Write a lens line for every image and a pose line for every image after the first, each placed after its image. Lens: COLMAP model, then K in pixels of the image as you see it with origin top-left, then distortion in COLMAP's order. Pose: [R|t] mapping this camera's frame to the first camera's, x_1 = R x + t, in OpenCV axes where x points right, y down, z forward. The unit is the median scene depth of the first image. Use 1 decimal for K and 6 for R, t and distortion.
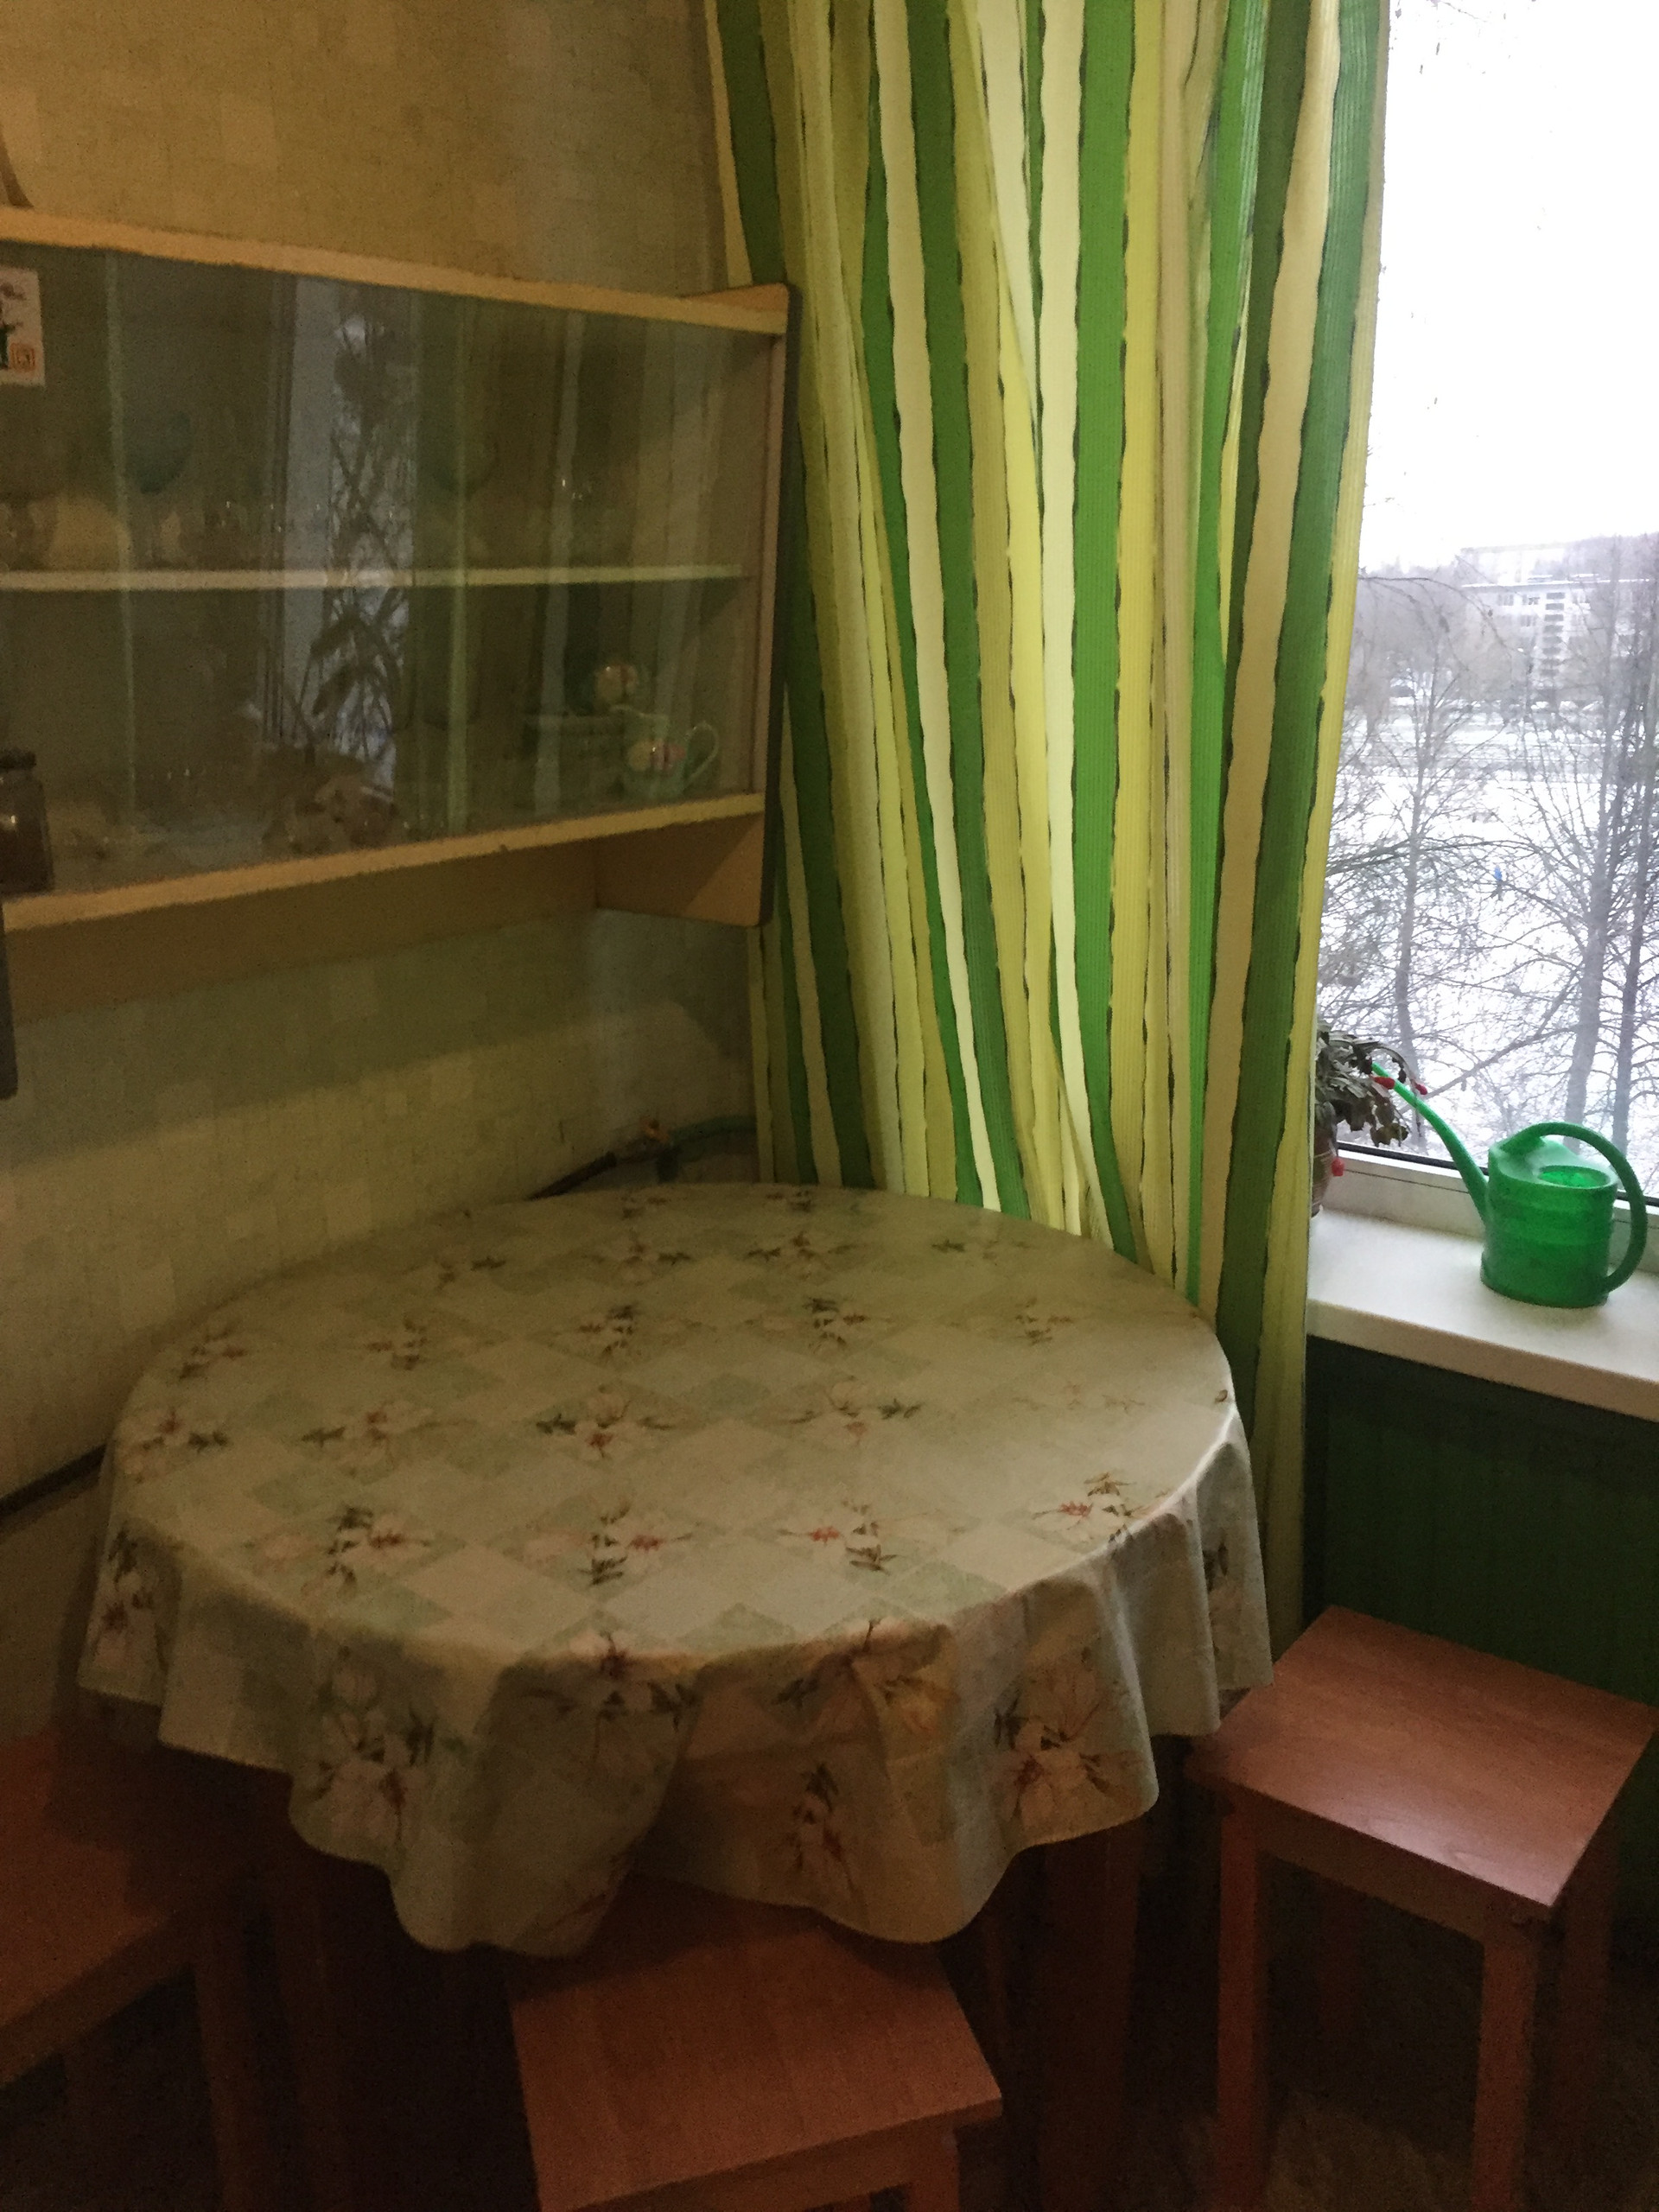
lens RADIAL K [[1881.9, 0, 844.2], [0, 1881.9, 1106.8], [0, 0, 1]] dist [0.057667, -0.056783]
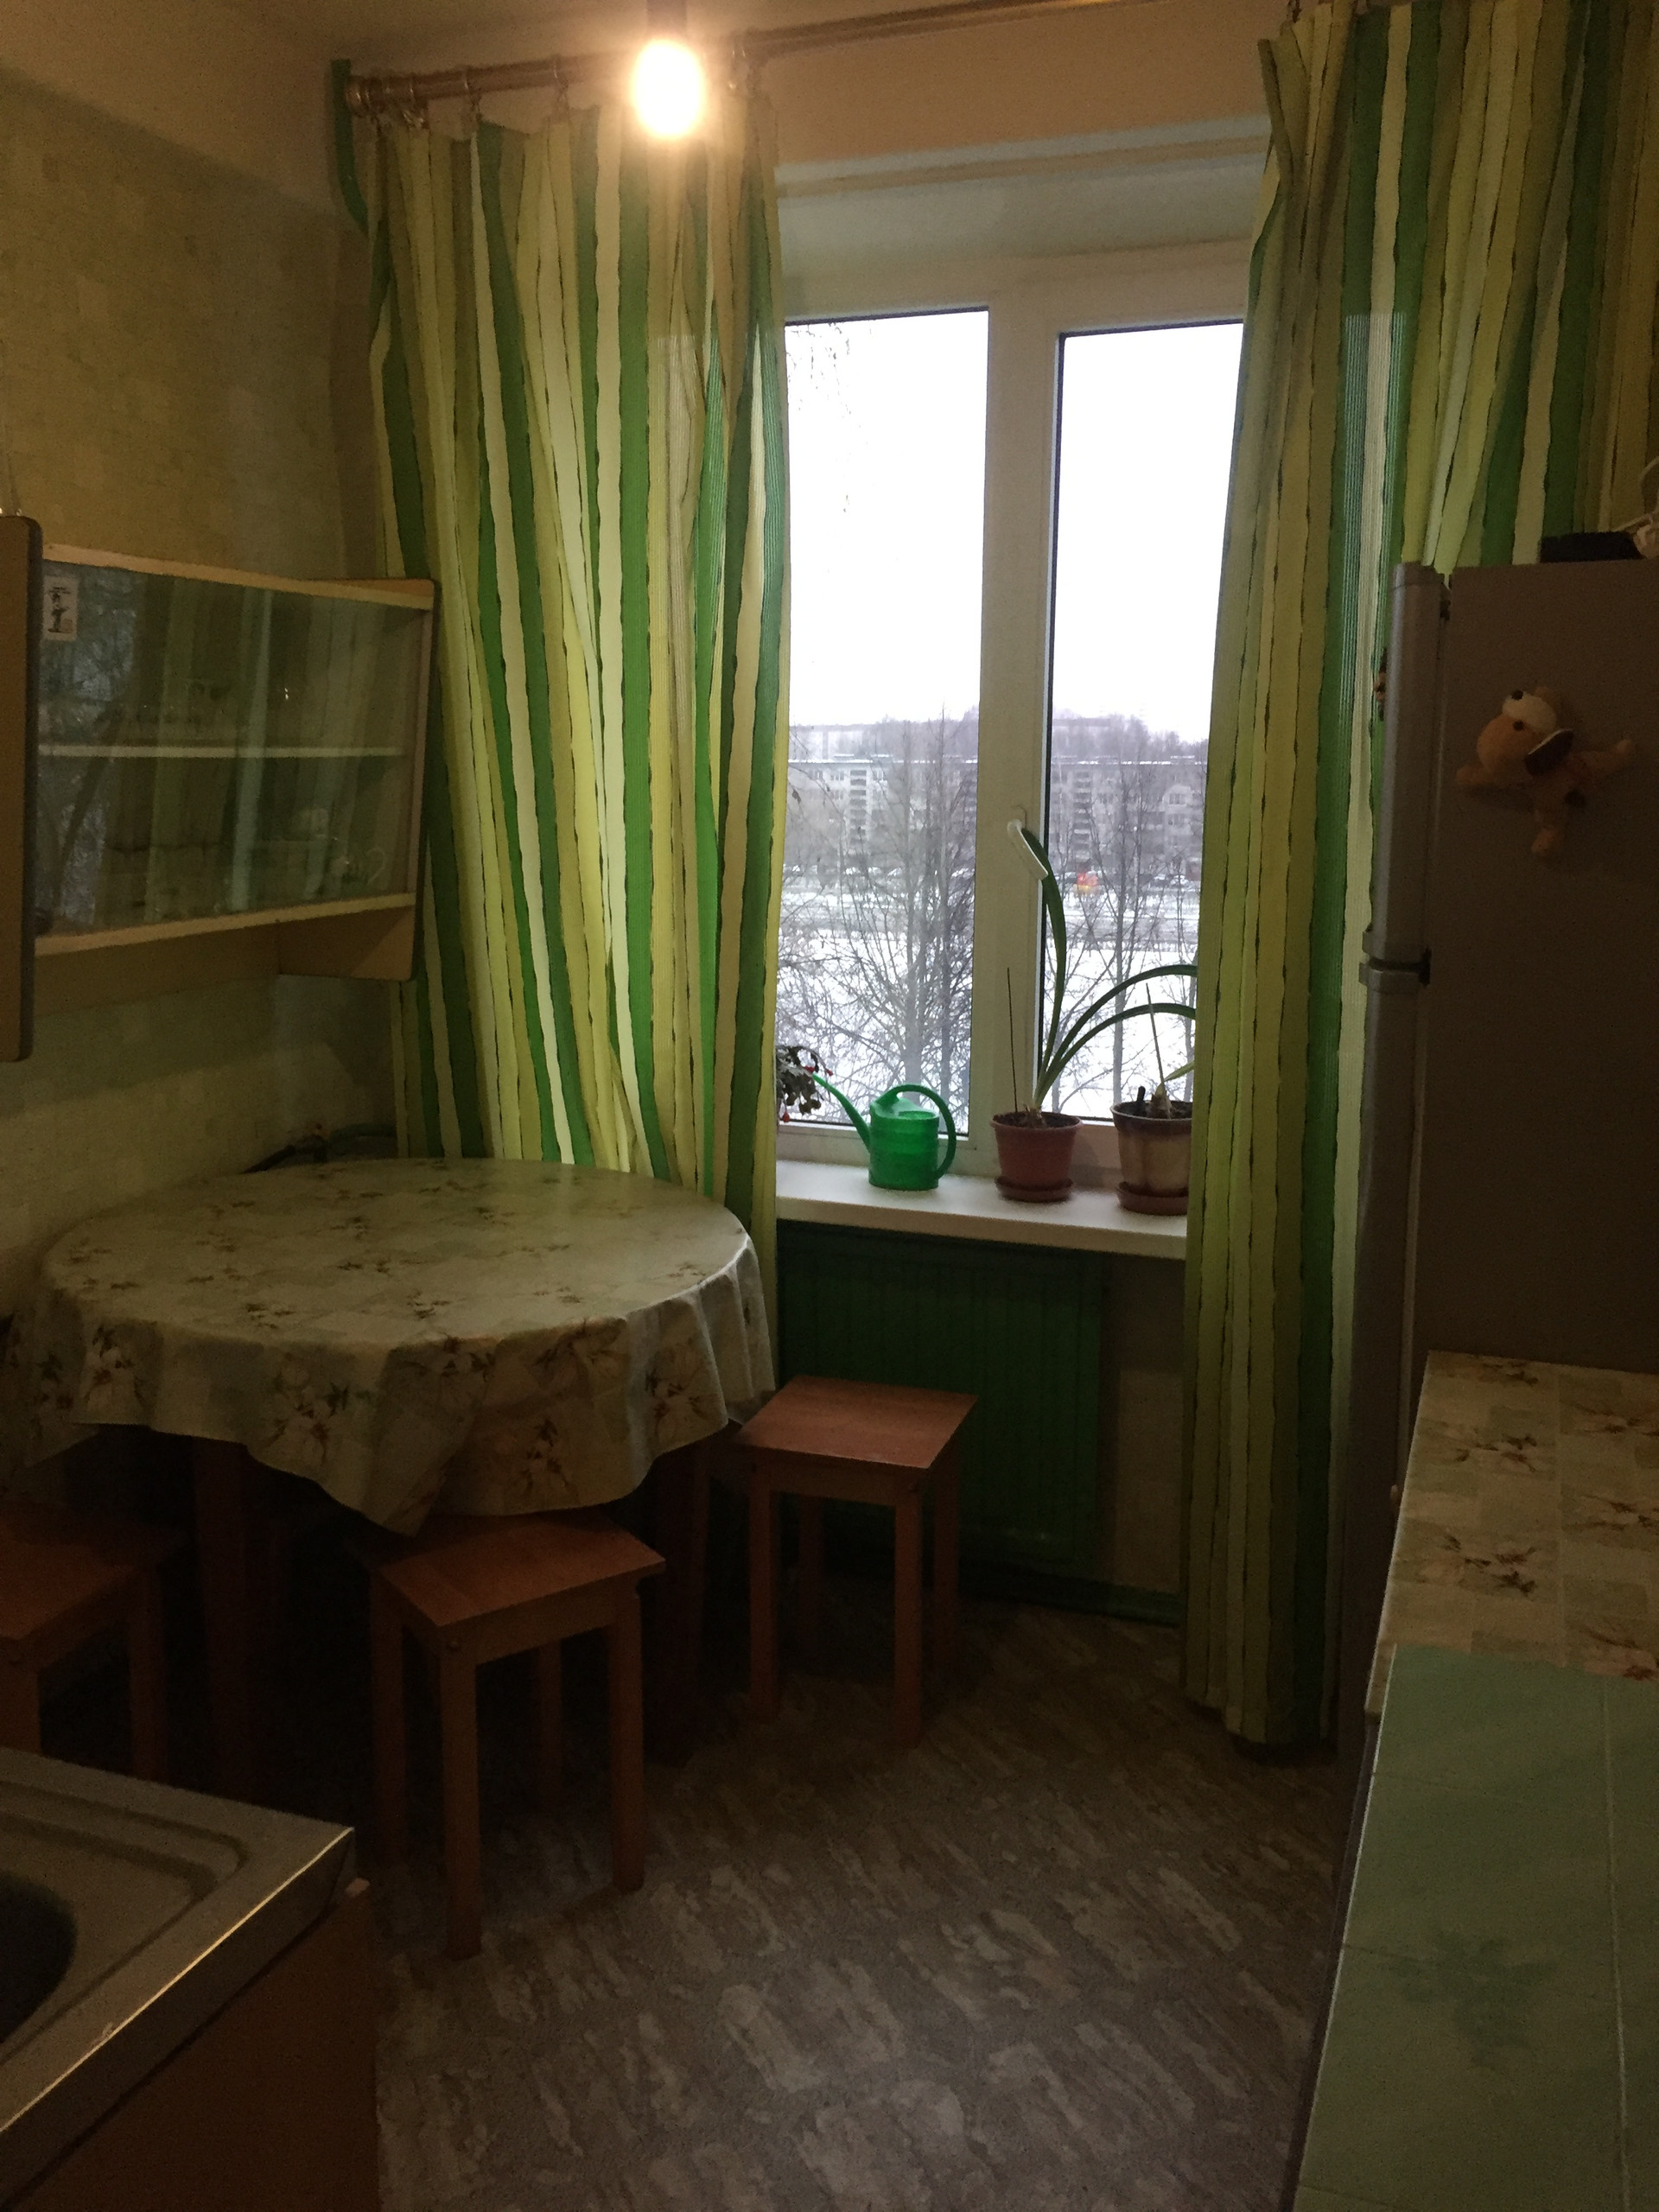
lens RADIAL K [[1881.9, 0, 838.6], [0, 1881.9, 1119.1], [0, 0, 1]] dist [0.057667, -0.056783]
pose [[0.943336, -0.030129, 0.330468, -0.254071], [0.054870, 0.996324, -0.065792, 0.151238], [-0.327271, 0.080196, 0.941521, -0.602864]]
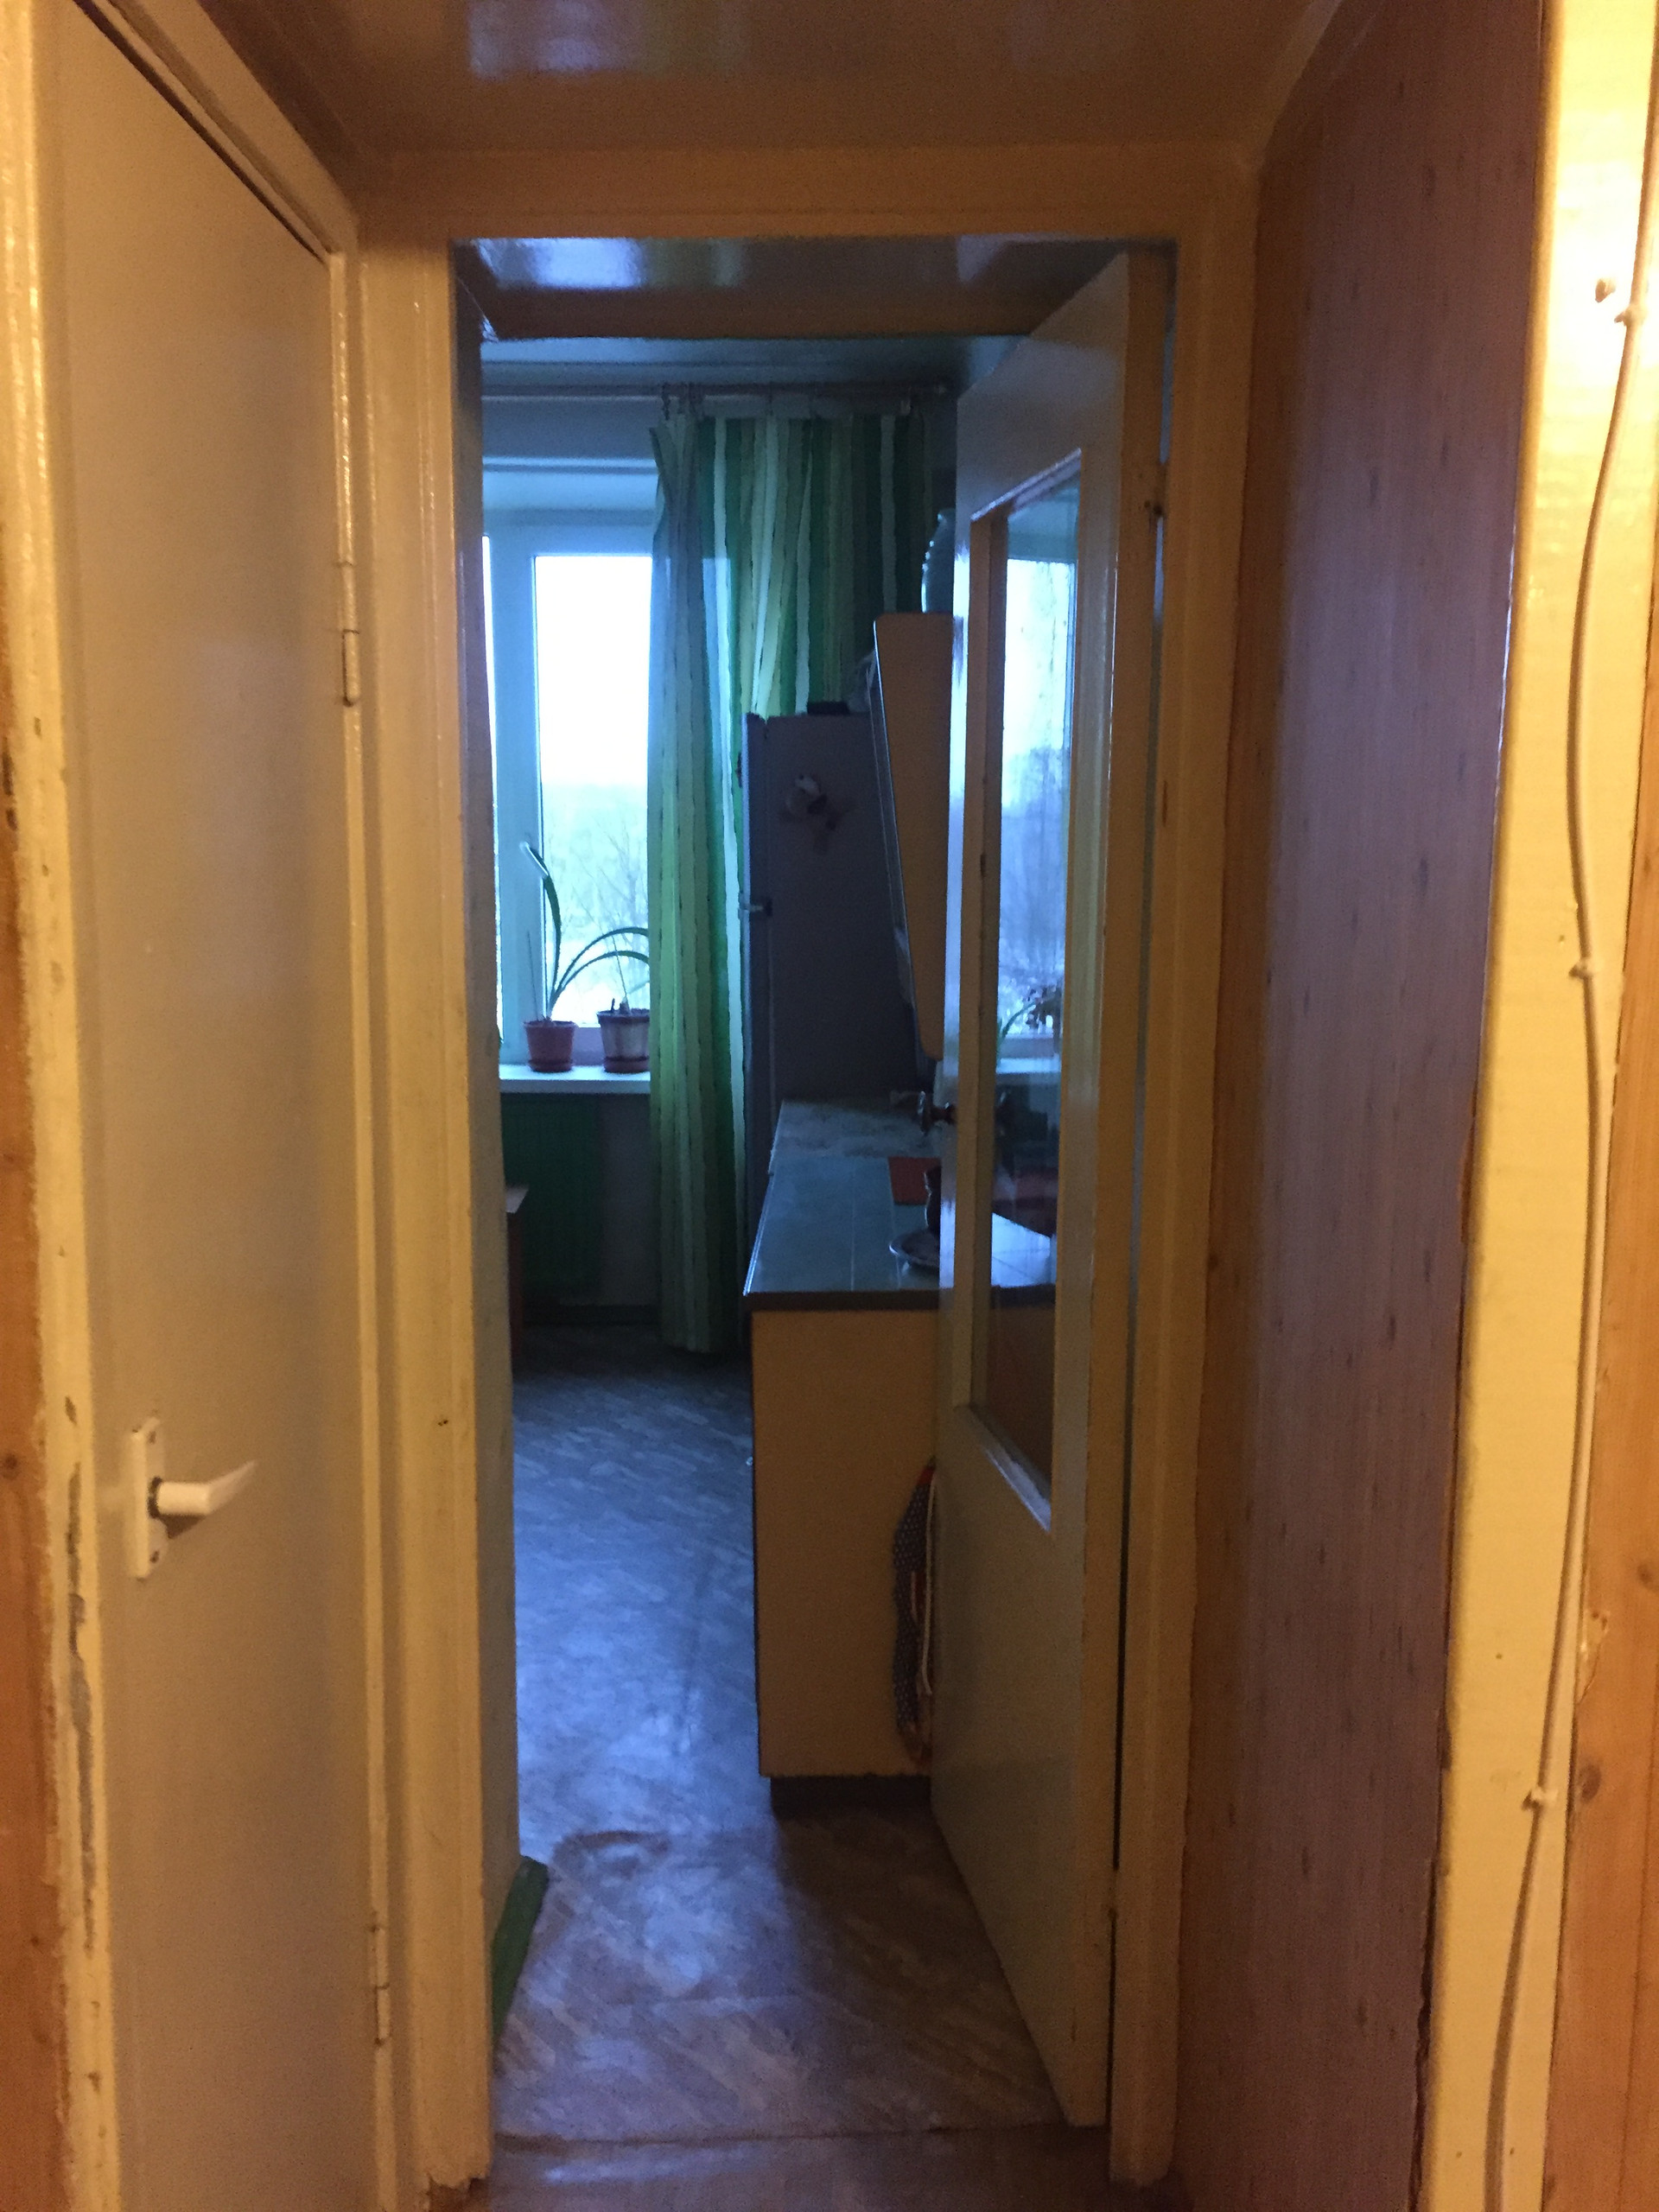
lens RADIAL K [[1881.9, 0, 840.0], [0, 1881.9, 1100.7], [0, 0, 1]] dist [0.057667, -0.056783]
pose [[0.778520, -0.070331, 0.623667, -0.969560], [0.138929, 0.988362, -0.061966, 0.406282], [-0.612050, 0.134887, 0.779230, -1.525202]]
